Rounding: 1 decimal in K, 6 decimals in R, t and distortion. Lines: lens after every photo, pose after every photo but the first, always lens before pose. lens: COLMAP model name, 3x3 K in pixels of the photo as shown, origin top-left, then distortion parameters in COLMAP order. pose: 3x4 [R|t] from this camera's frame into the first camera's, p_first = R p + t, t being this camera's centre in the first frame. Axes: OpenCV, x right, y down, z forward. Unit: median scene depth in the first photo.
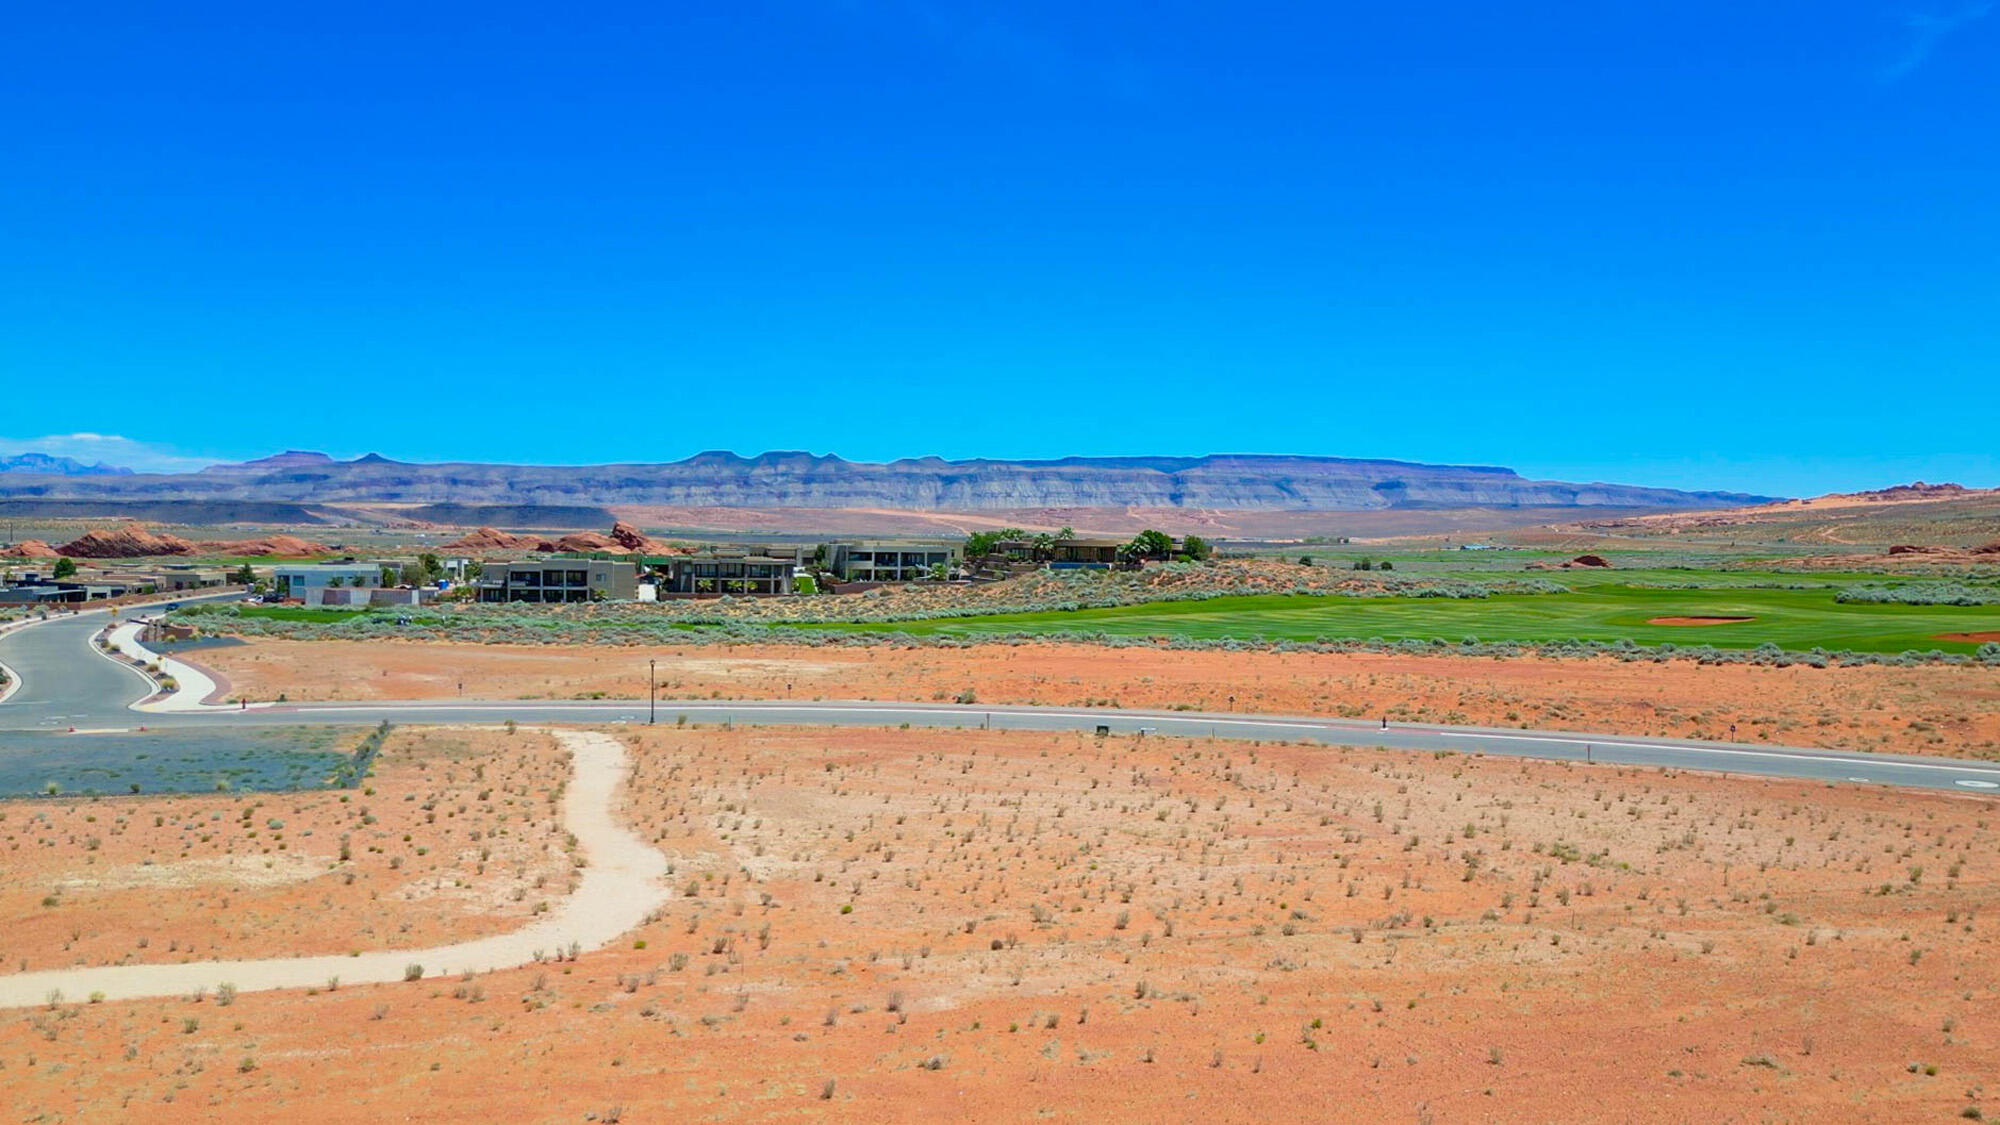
lens RADIAL K [[1500.6, 0, 994.5], [0, 1500.6, 581.0], [0, 0, 1]] dist [0.086877, -0.097329]
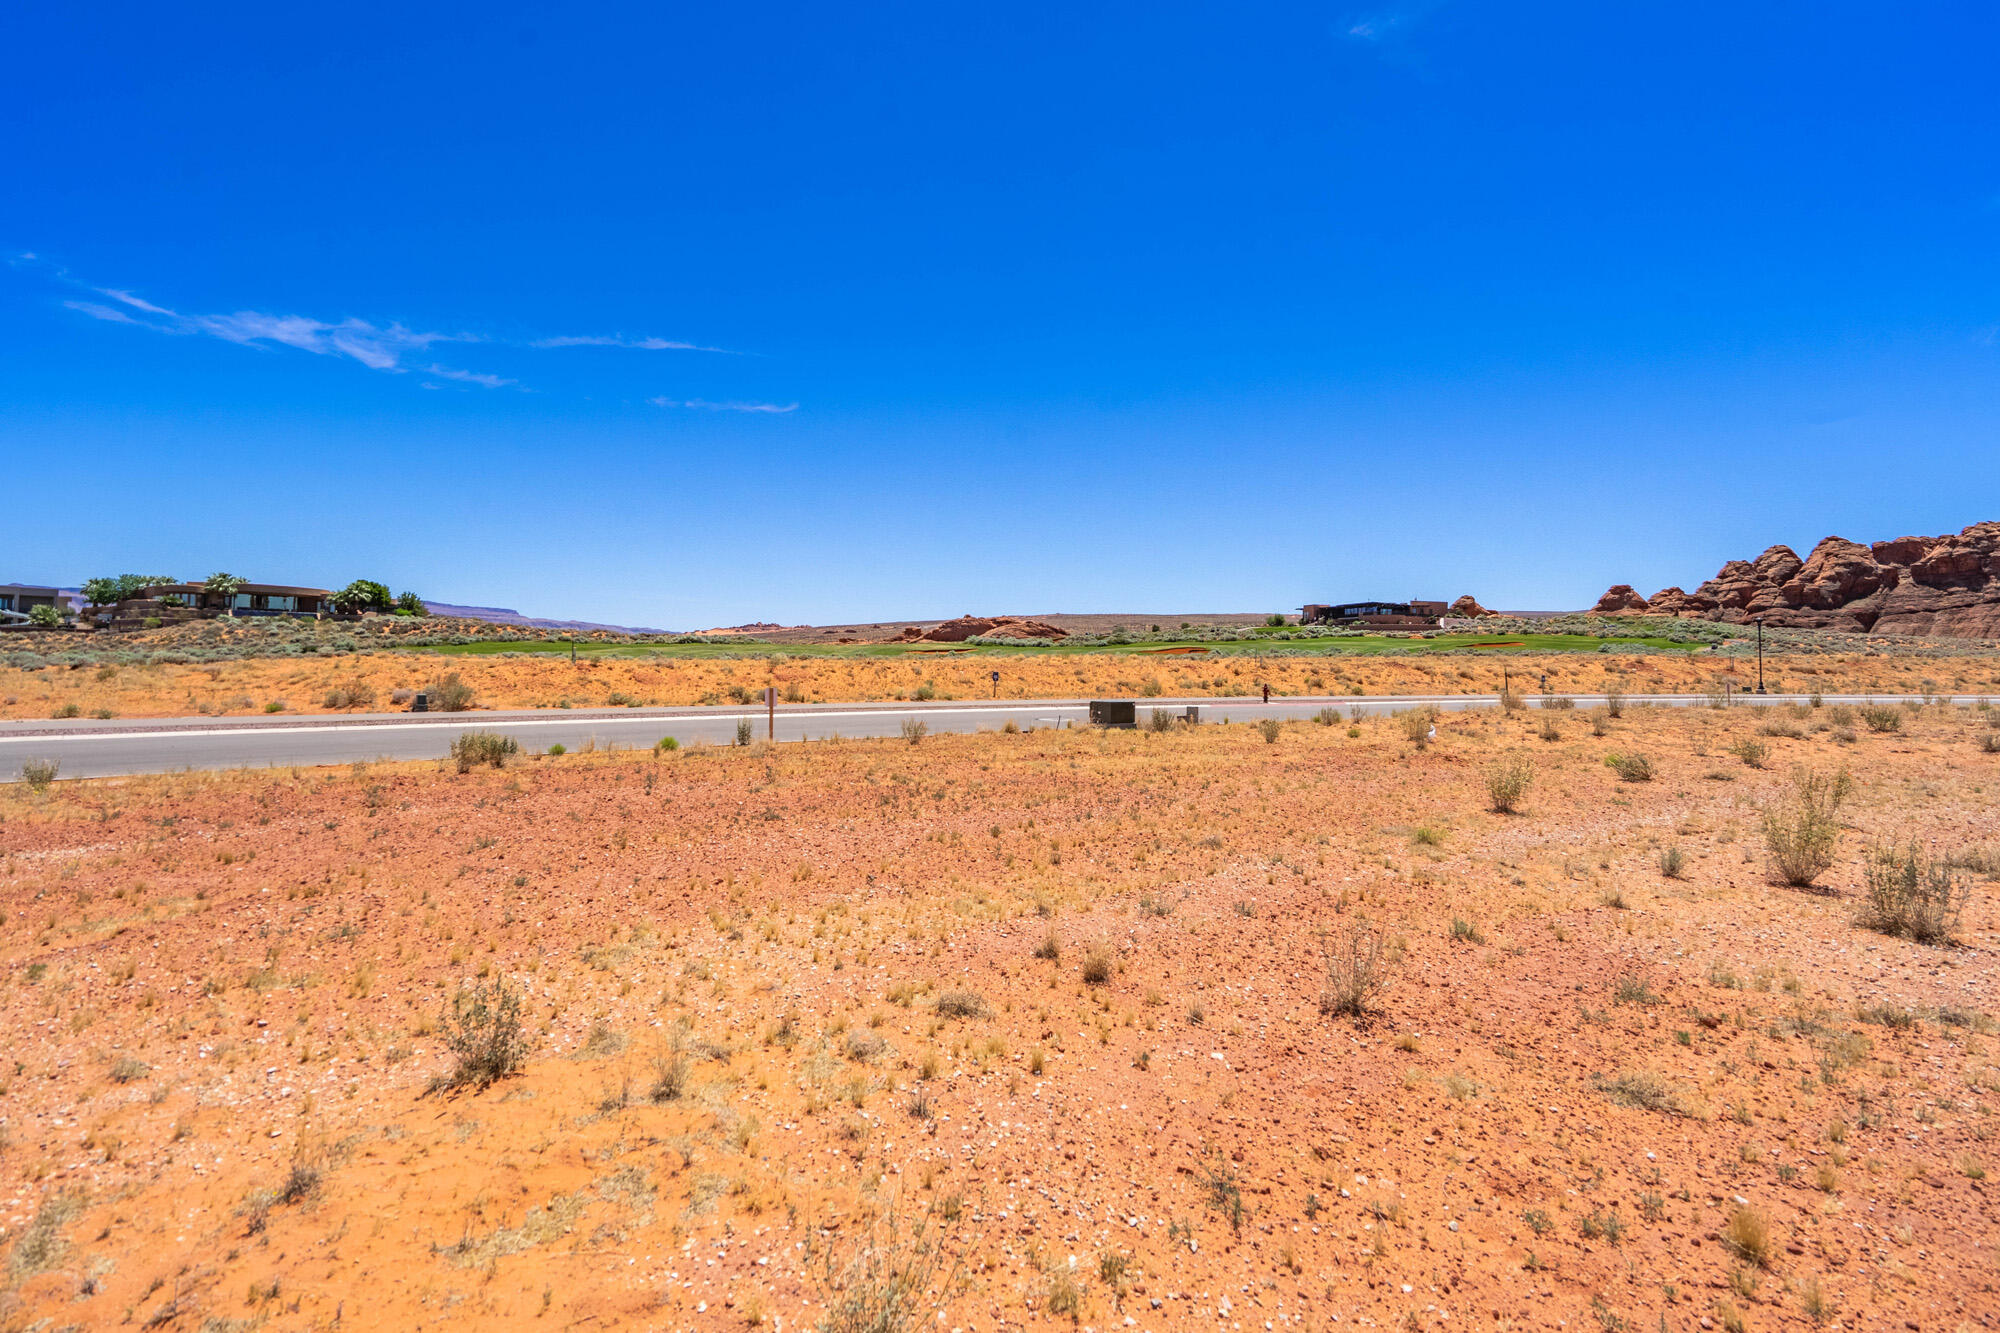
lens RADIAL K [[921.4, 0, 977.4], [0, 921.4, 606.4], [0, 0, 1]] dist [-0.004229, 0.000584]
pose [[0.698221, 0.038408, 0.714851, -0.039128], [0.021714, 0.996964, -0.074774, 0.033182], [-0.715553, 0.067731, 0.695268, 0.324278]]
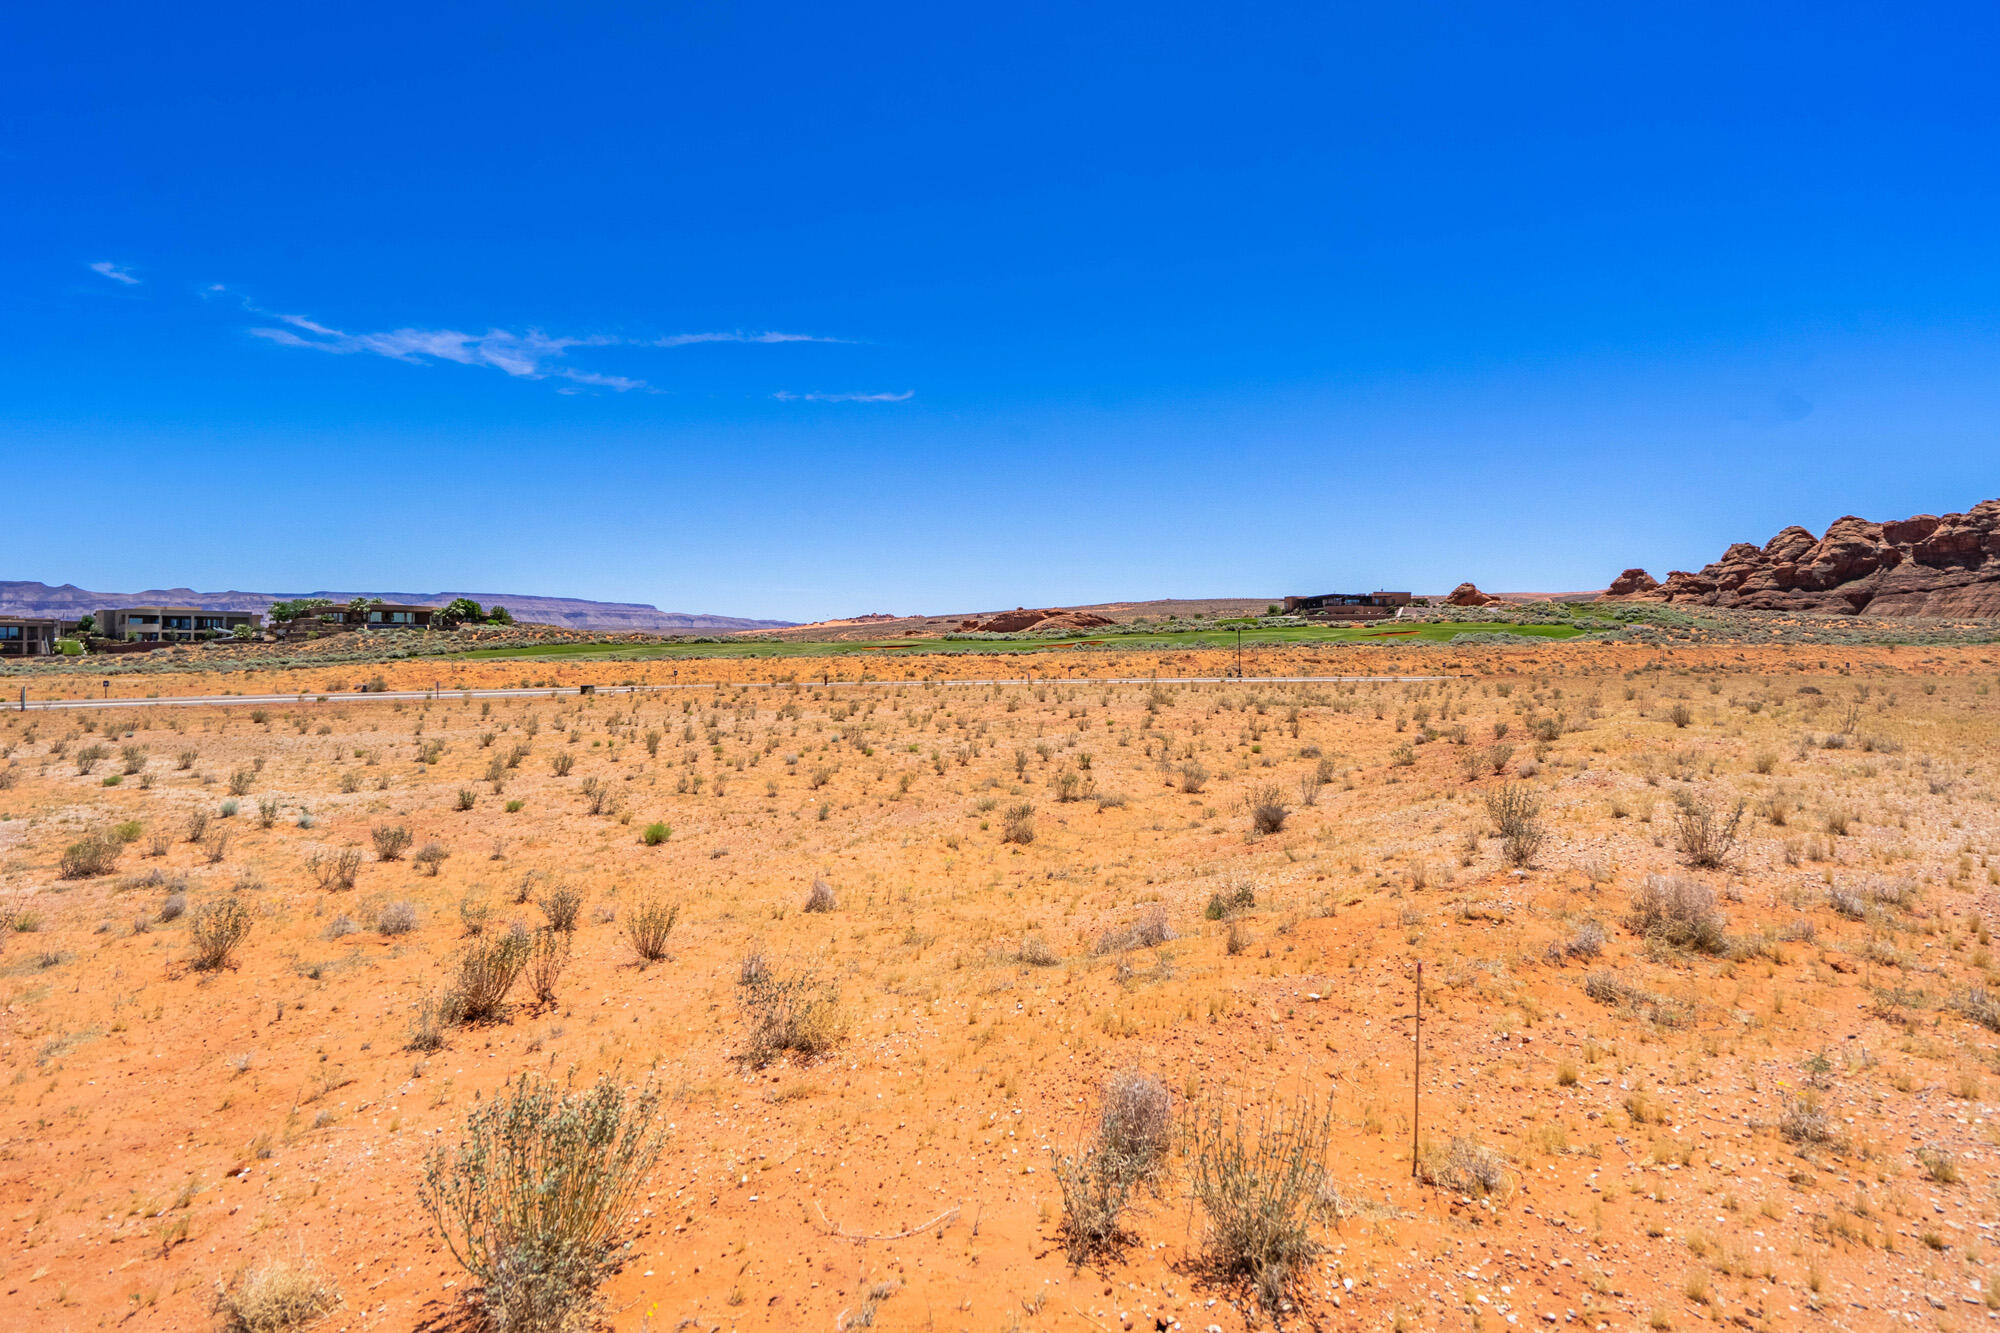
lens RADIAL K [[938.0, 0, 977.3], [0, 938.0, 642.3], [0, 0, 1]] dist [-0.006507, 0.002874]
pose [[0.787515, -0.009599, 0.616221, -0.035014], [0.032355, 0.999144, -0.025785, 0.034363], [-0.615446, 0.040244, 0.787151, 0.147013]]
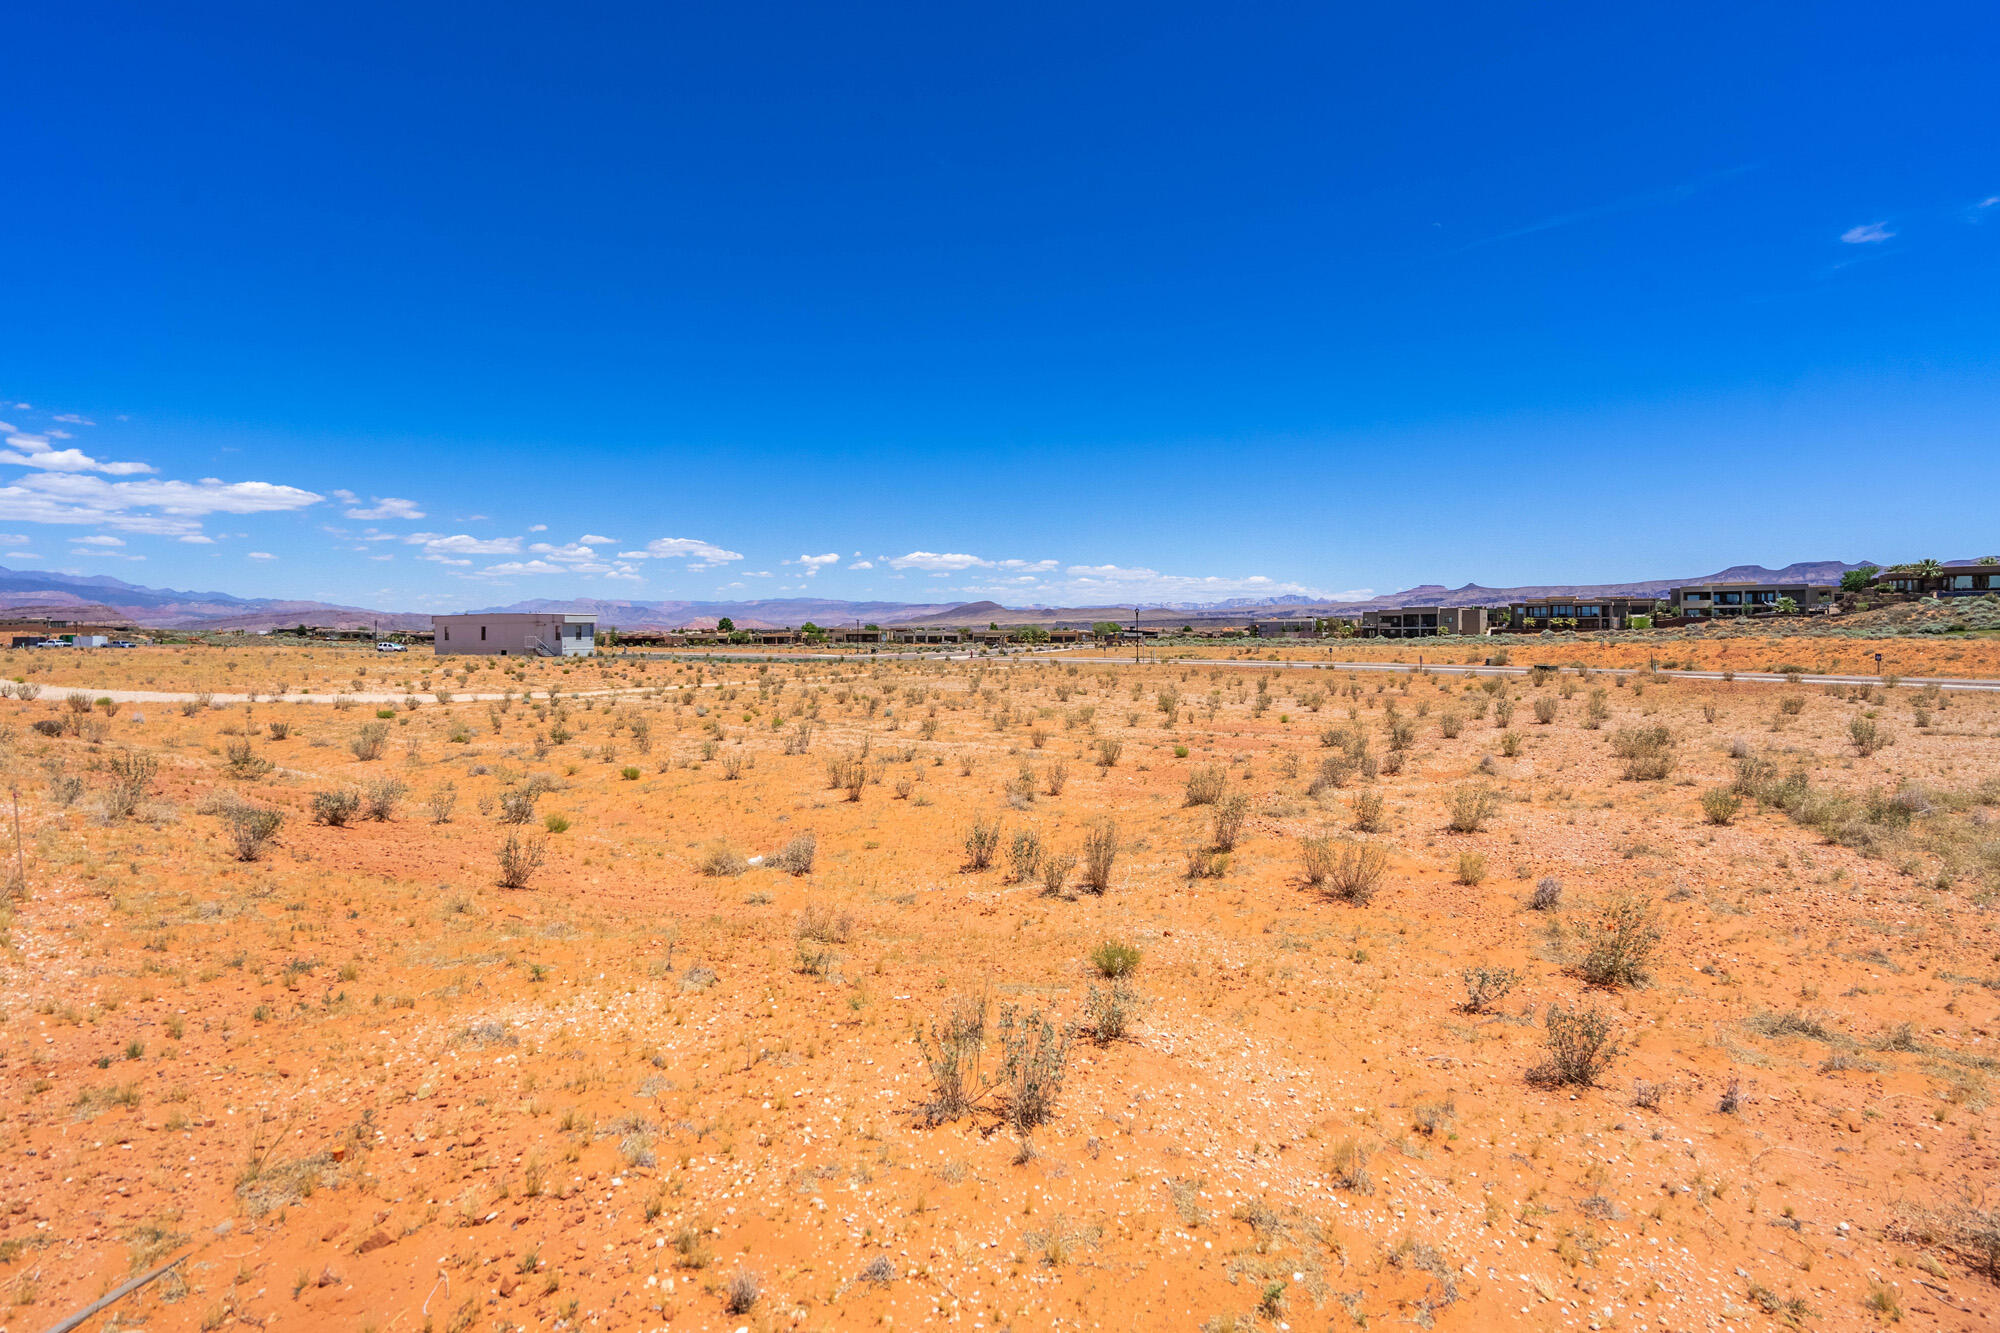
lens RADIAL K [[938.0, 0, 1003.6], [0, 938.0, 691.7], [0, 0, 1]] dist [-0.006507, 0.002874]
pose [[0.656082, 0.033009, -0.753967, 0.092100], [-0.012044, 0.999374, 0.033272, 0.036137], [0.754593, -0.012749, 0.656069, 0.182050]]
